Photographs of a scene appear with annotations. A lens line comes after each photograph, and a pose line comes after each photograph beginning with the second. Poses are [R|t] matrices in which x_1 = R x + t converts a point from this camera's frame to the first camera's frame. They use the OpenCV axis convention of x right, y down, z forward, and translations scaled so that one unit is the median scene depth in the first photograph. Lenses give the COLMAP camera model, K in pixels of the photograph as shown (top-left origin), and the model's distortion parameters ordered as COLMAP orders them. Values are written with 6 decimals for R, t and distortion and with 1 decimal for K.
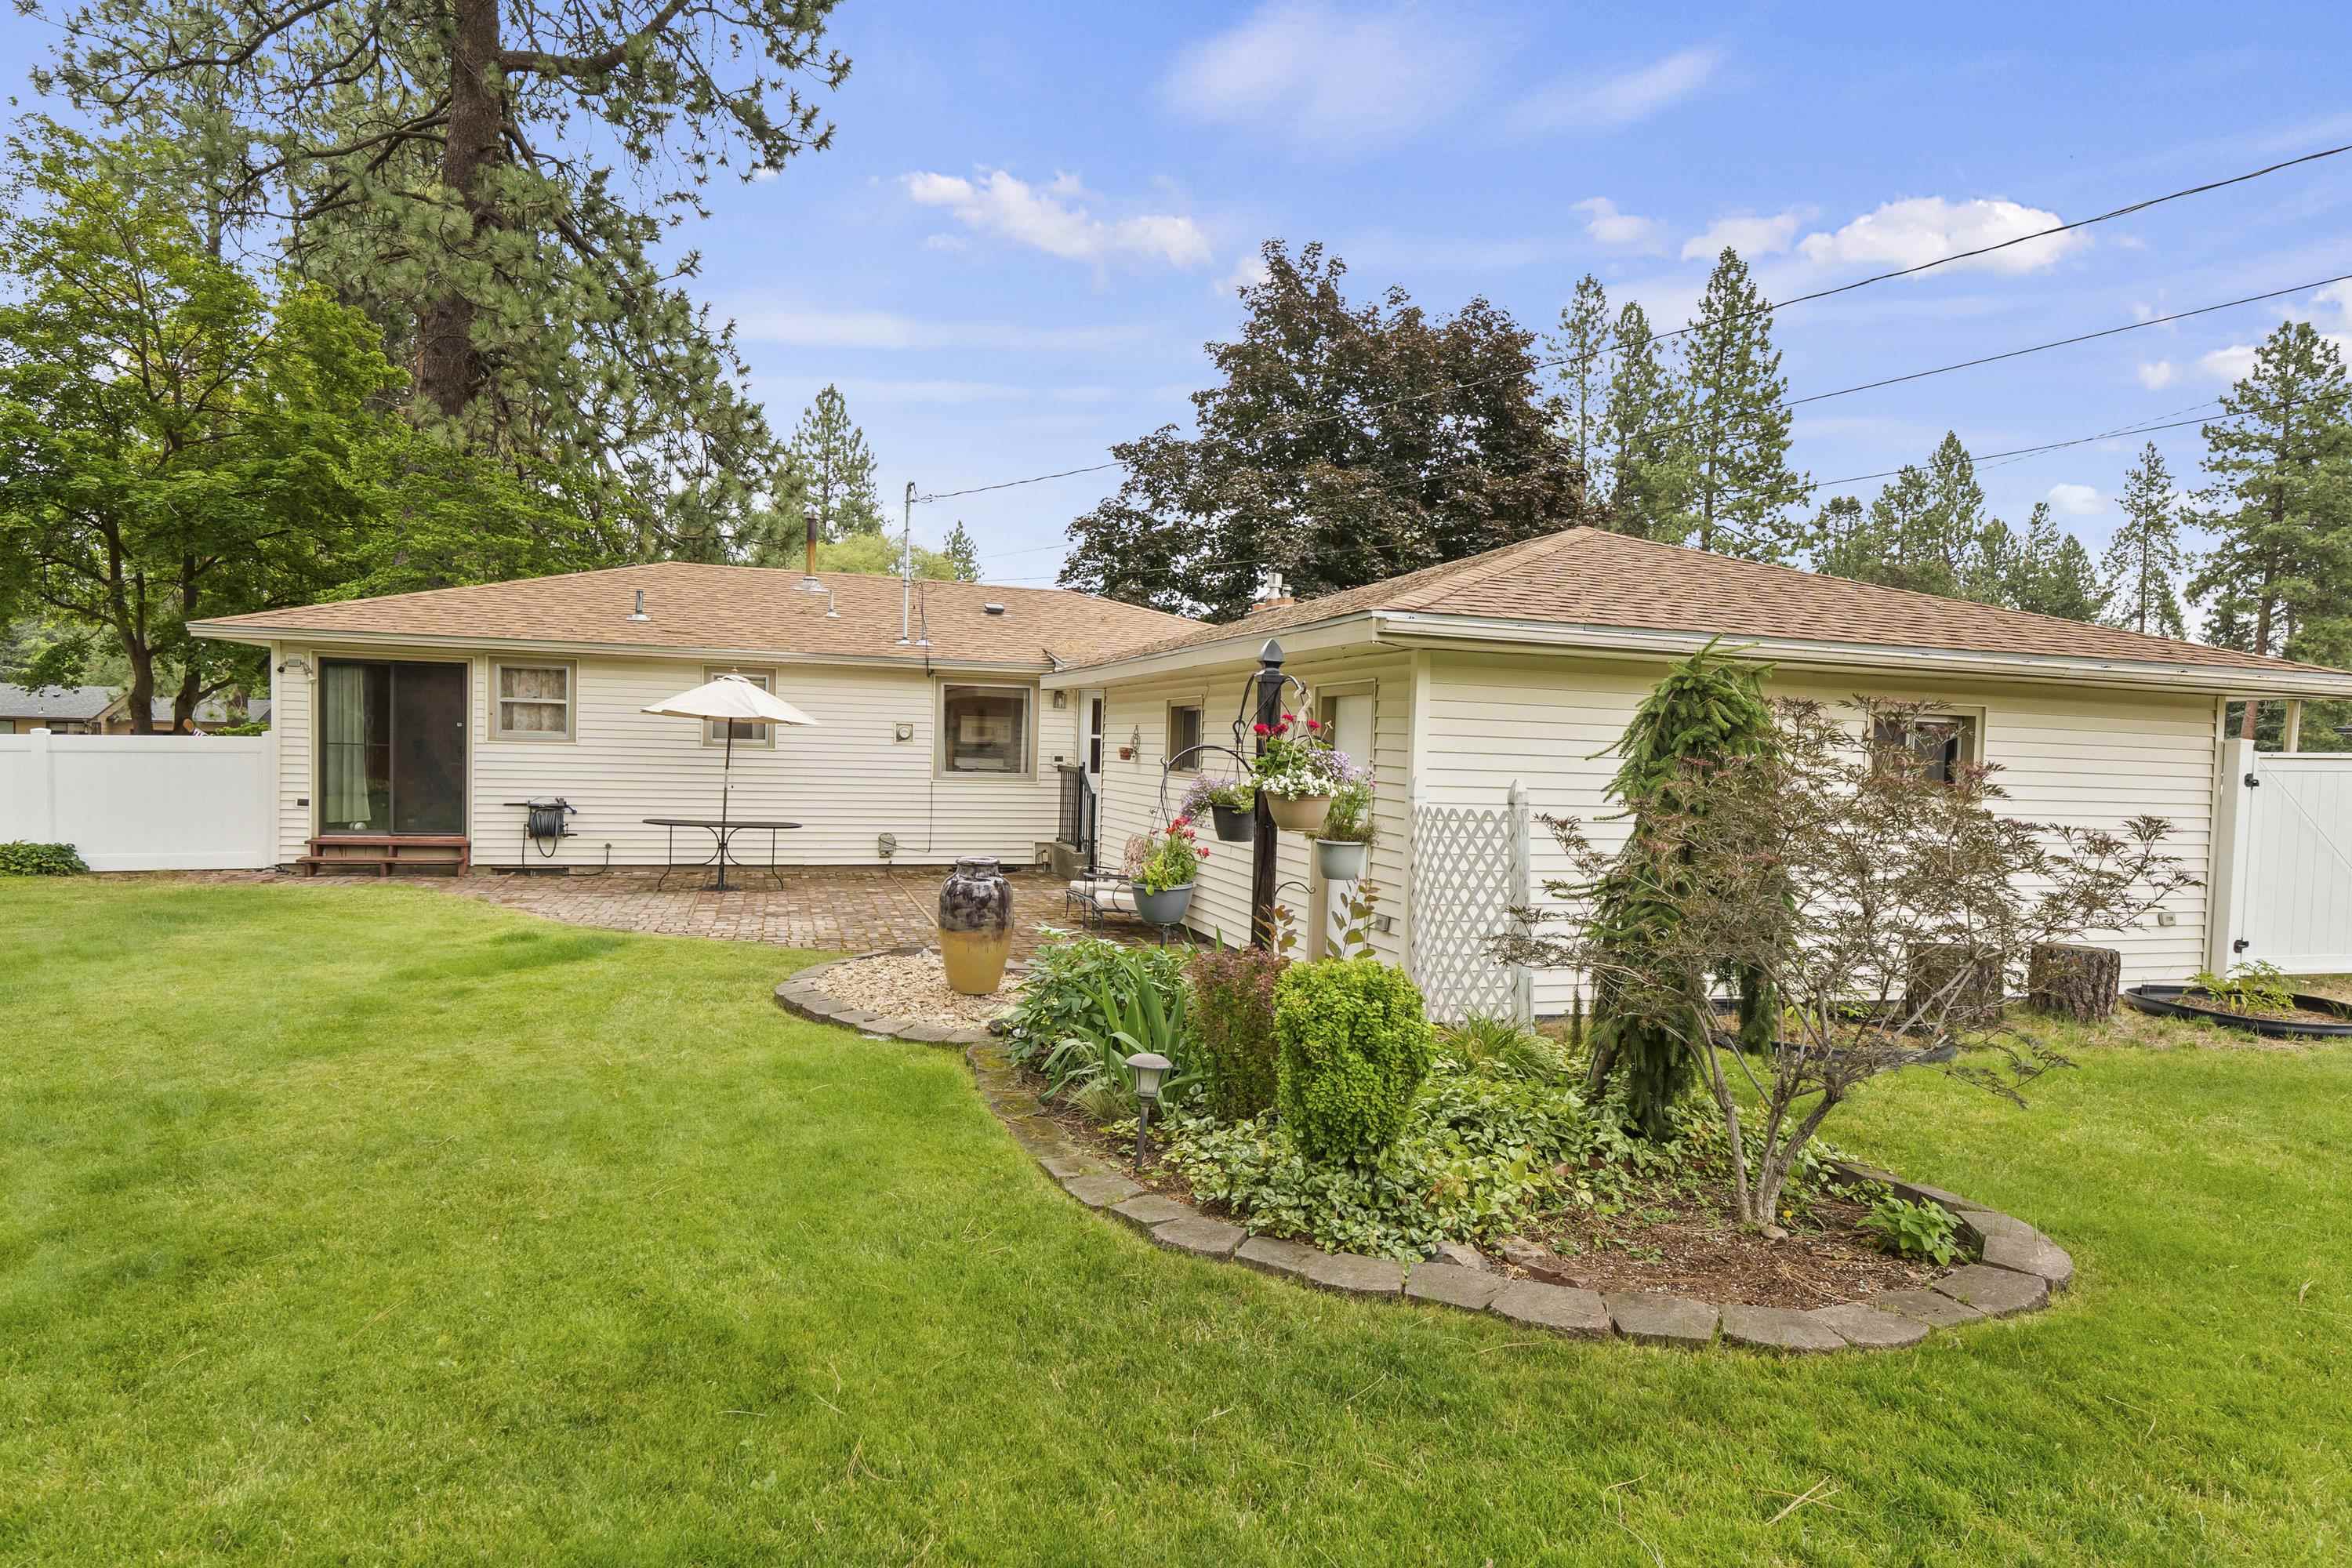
lens RADIAL K [[1353.1, 0, 1176.0], [0, 1353.1, 789.3], [0, 0, 1]] dist [-0.000760, 0.000089]
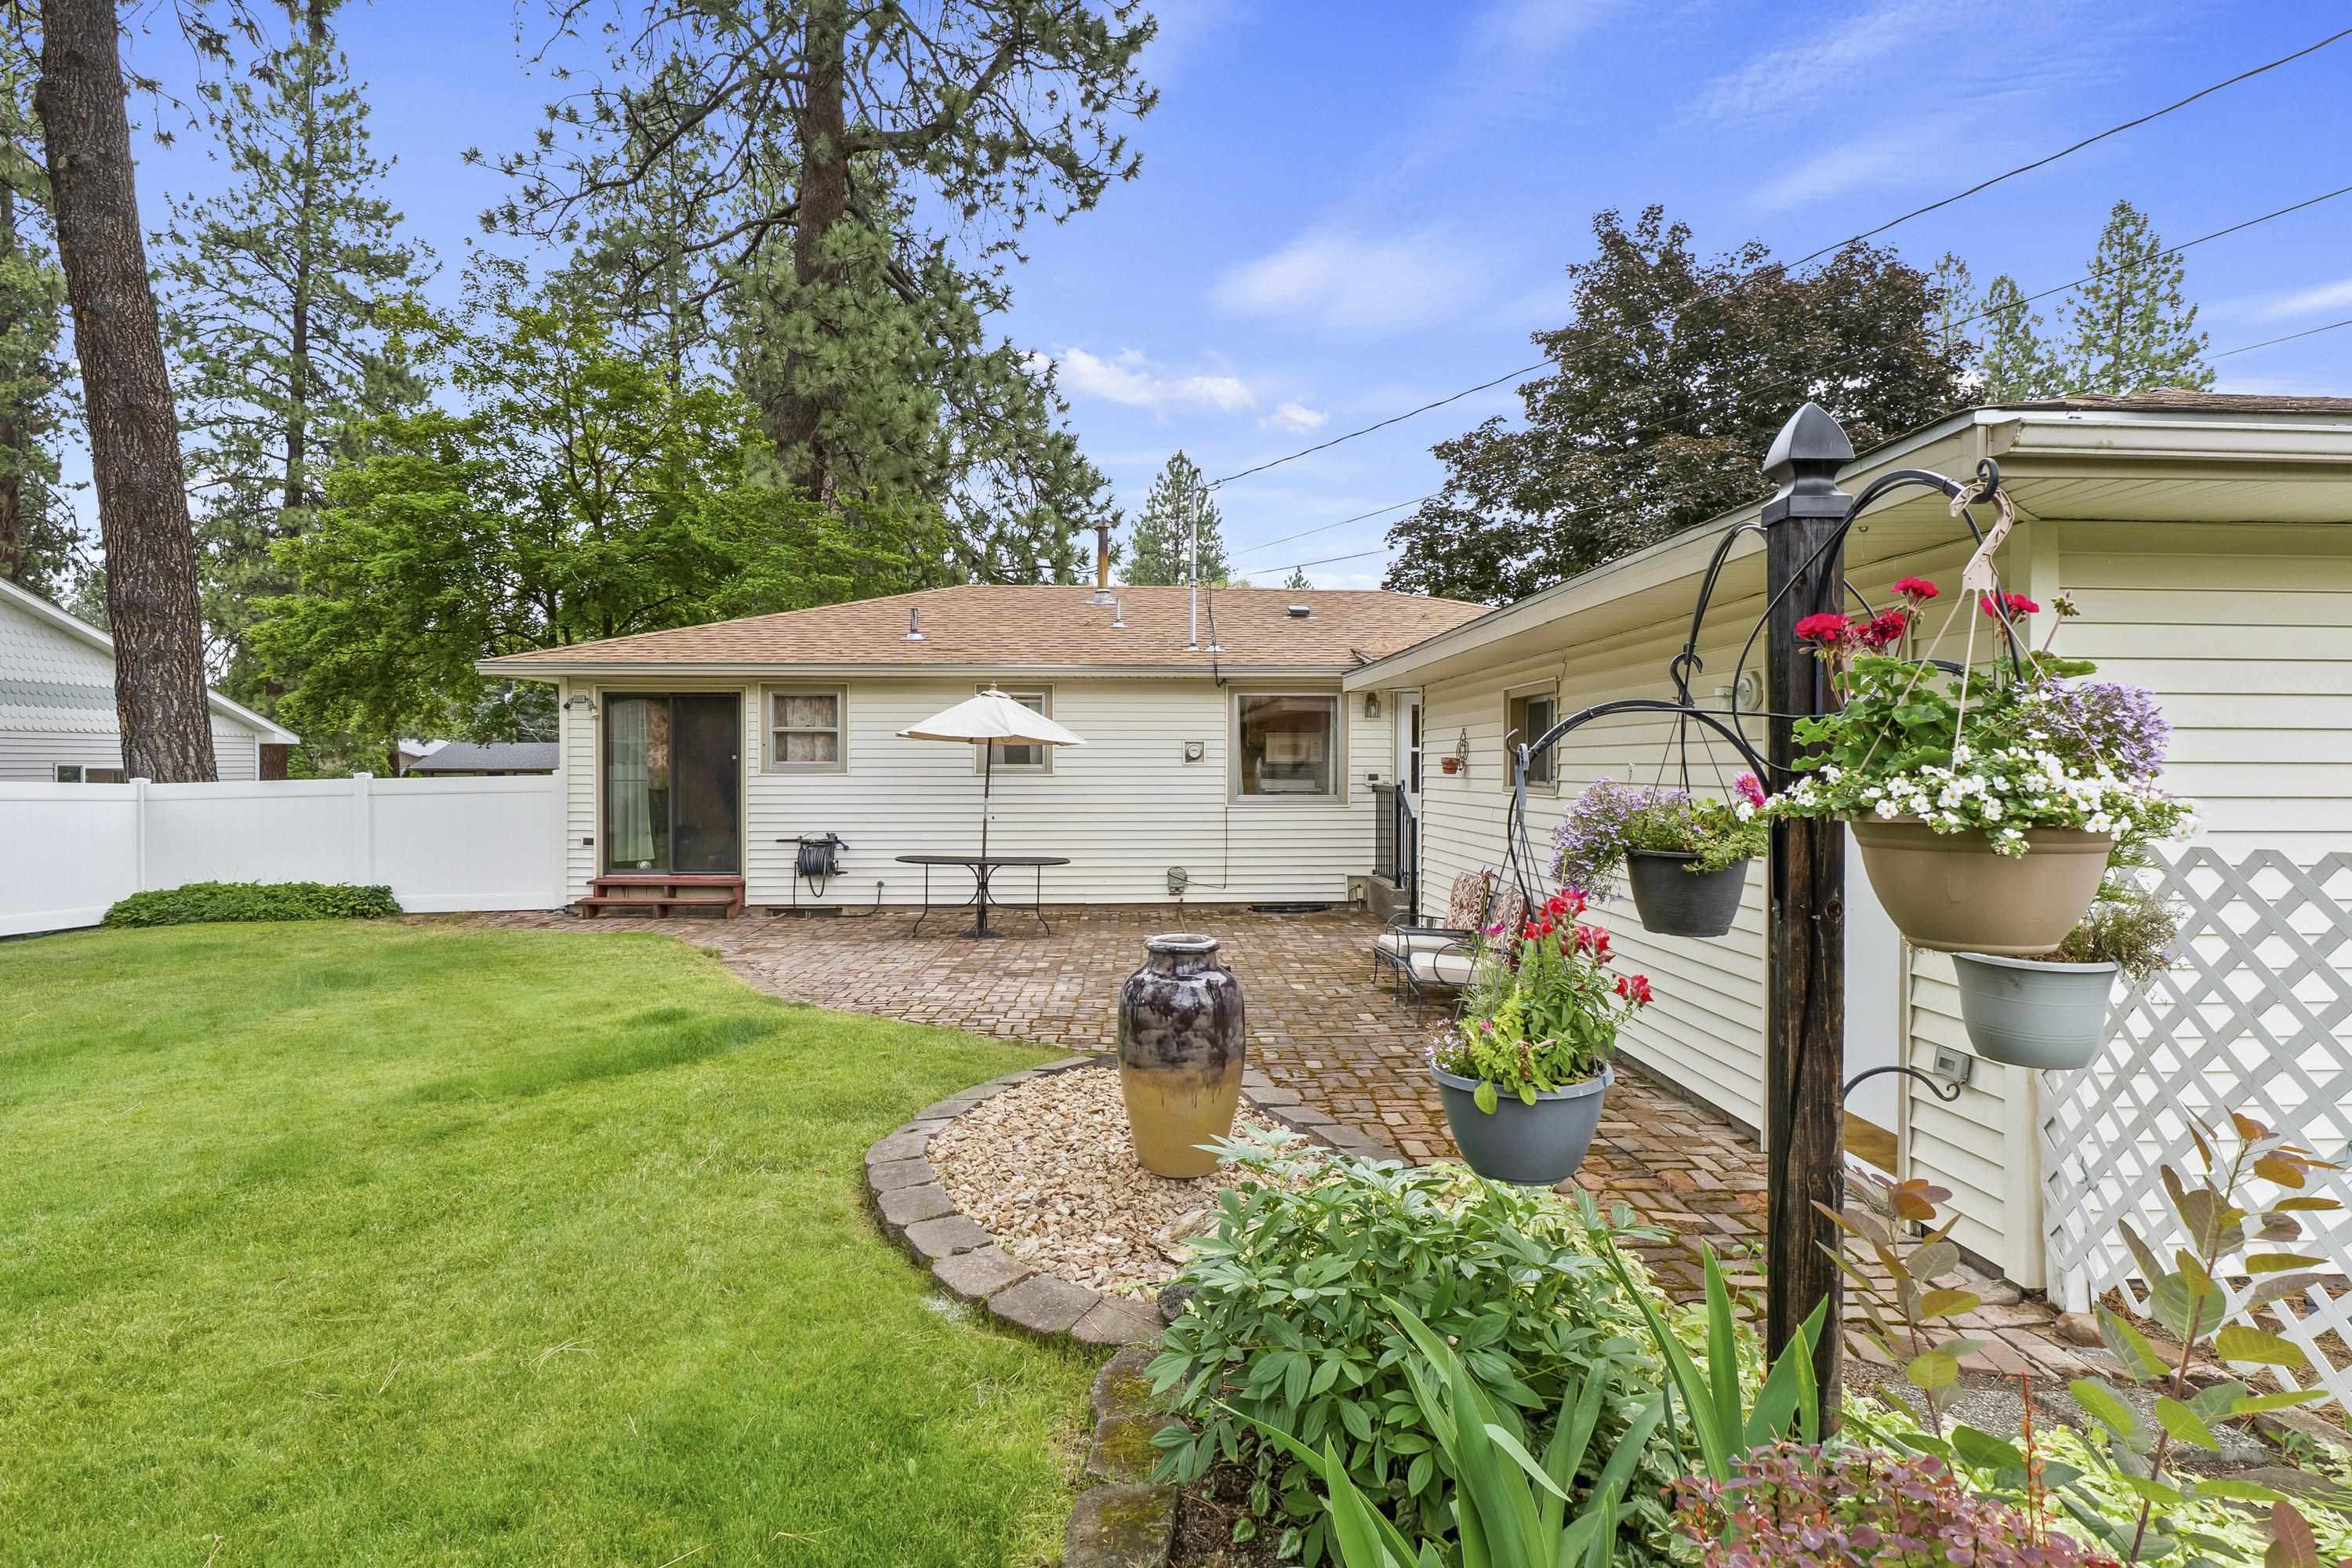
lens RADIAL K [[1224.9, 0, 1182.8], [0, 1224.9, 769.3], [0, 0, 1]] dist [-0.004106, -0.002413]
pose [[0.965757, -0.028503, -0.257879, -0.002348], [0.019576, 0.999119, -0.037119, -0.000690], [0.258710, 0.030799, 0.965464, 0.149645]]
